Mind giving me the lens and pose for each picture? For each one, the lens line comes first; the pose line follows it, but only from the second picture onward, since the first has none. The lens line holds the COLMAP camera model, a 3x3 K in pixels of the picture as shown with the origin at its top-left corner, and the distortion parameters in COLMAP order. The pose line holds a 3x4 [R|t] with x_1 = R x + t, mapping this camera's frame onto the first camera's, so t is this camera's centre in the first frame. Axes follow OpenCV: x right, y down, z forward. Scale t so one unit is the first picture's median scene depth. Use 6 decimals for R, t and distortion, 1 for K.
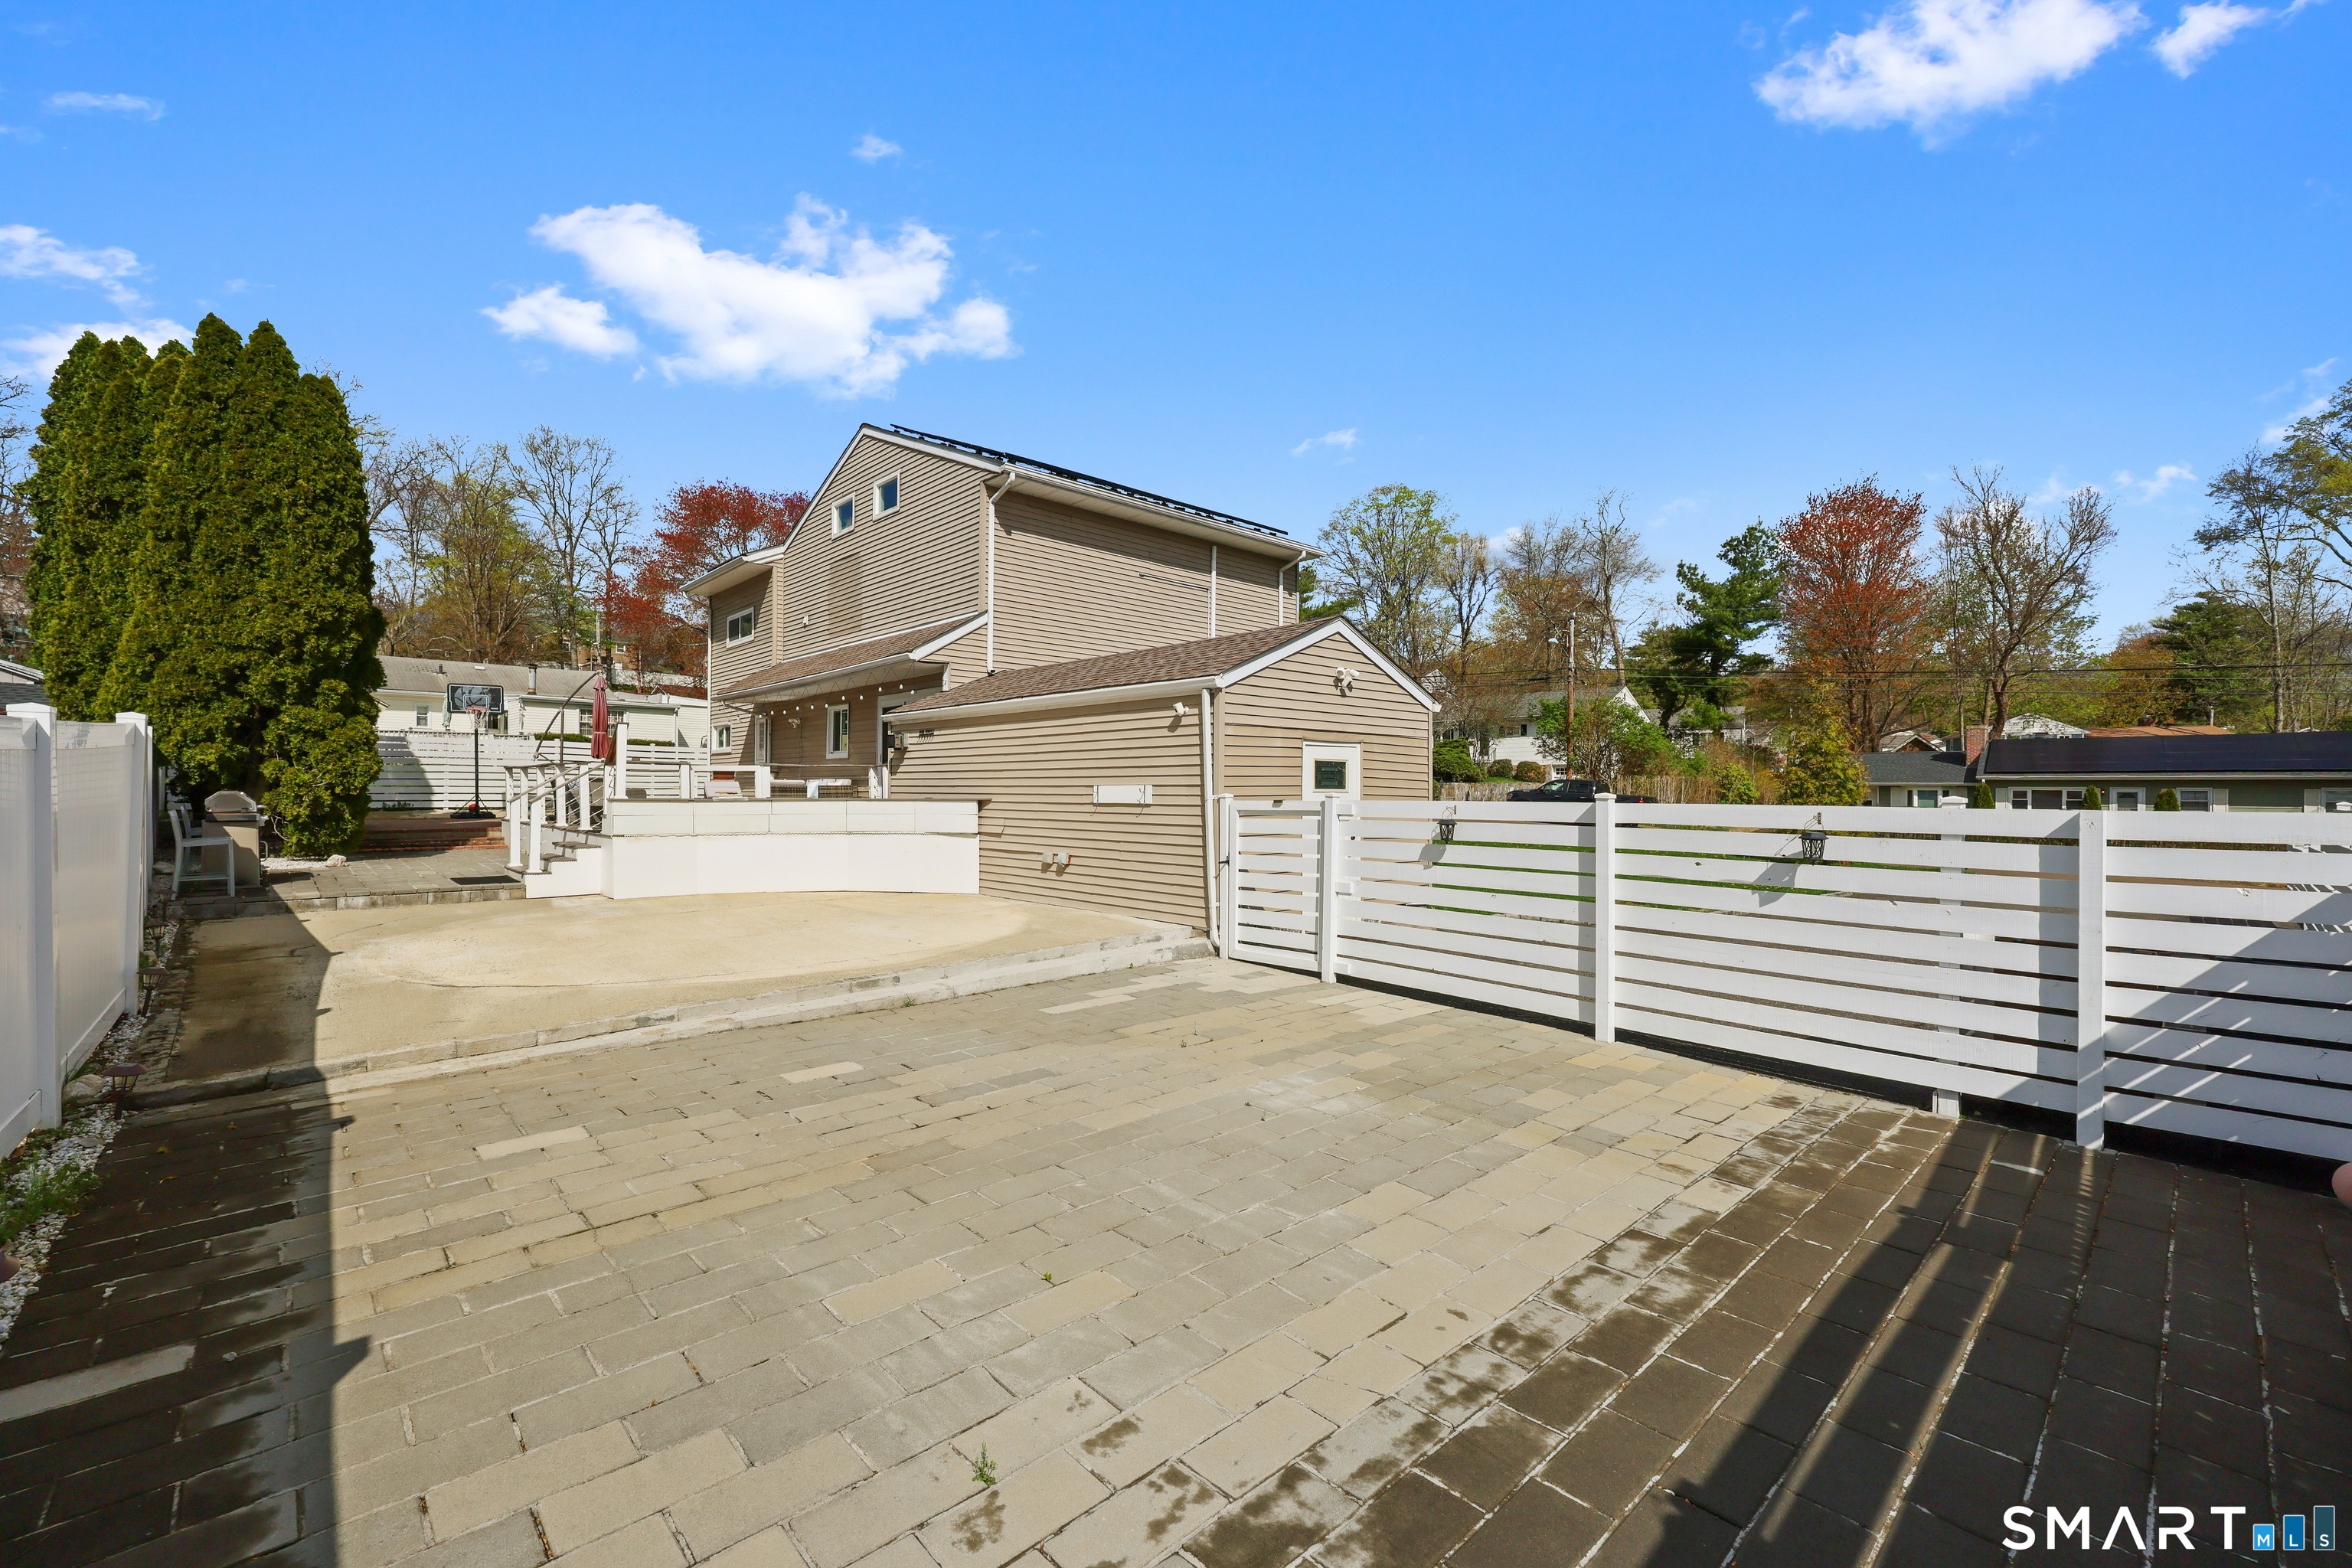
lens RADIAL K [[952.7, 0, 1152.3], [0, 952.7, 794.2], [0, 0, 1]] dist [-0.000574, 0.000282]
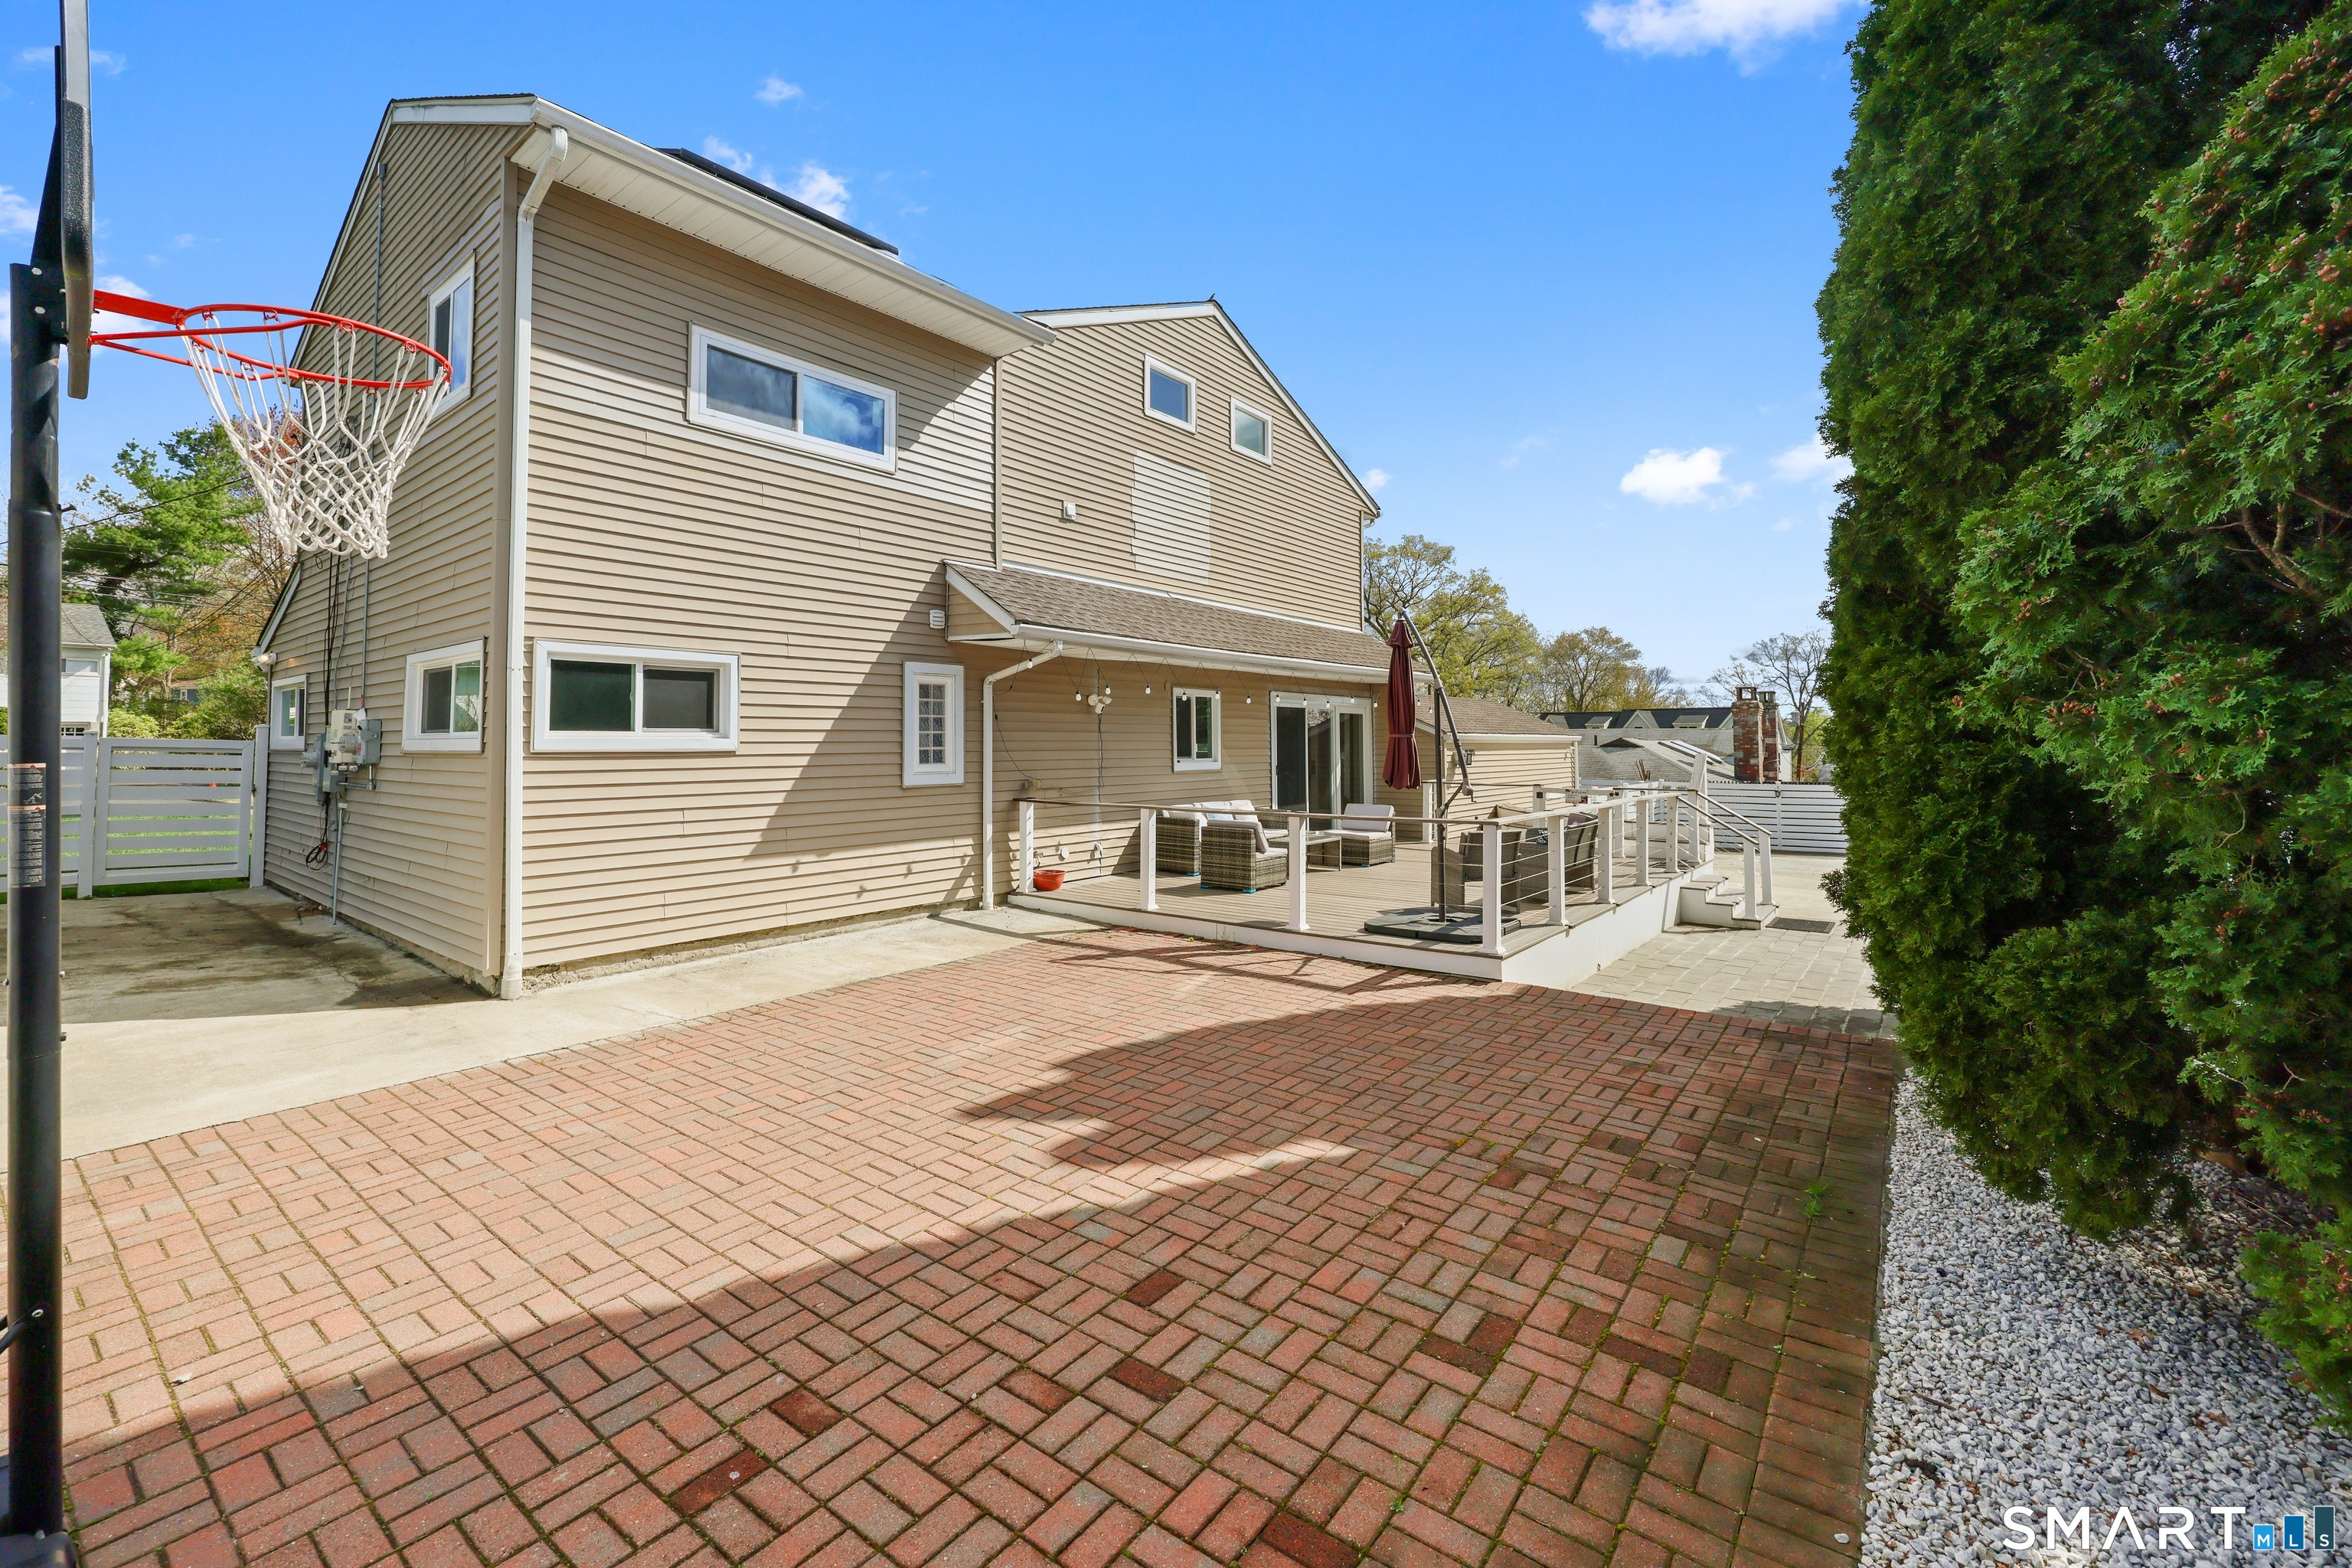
lens RADIAL K [[952.7, 0, 1134.3], [0, 952.7, 721.0], [0, 0, 1]] dist [-0.000574, 0.000282]
pose [[-0.123110, 0.020554, 0.992180, -1.342700], [0.006067, 0.999782, -0.019958, -0.079921], [-0.992374, 0.003562, -0.123208, 1.545477]]
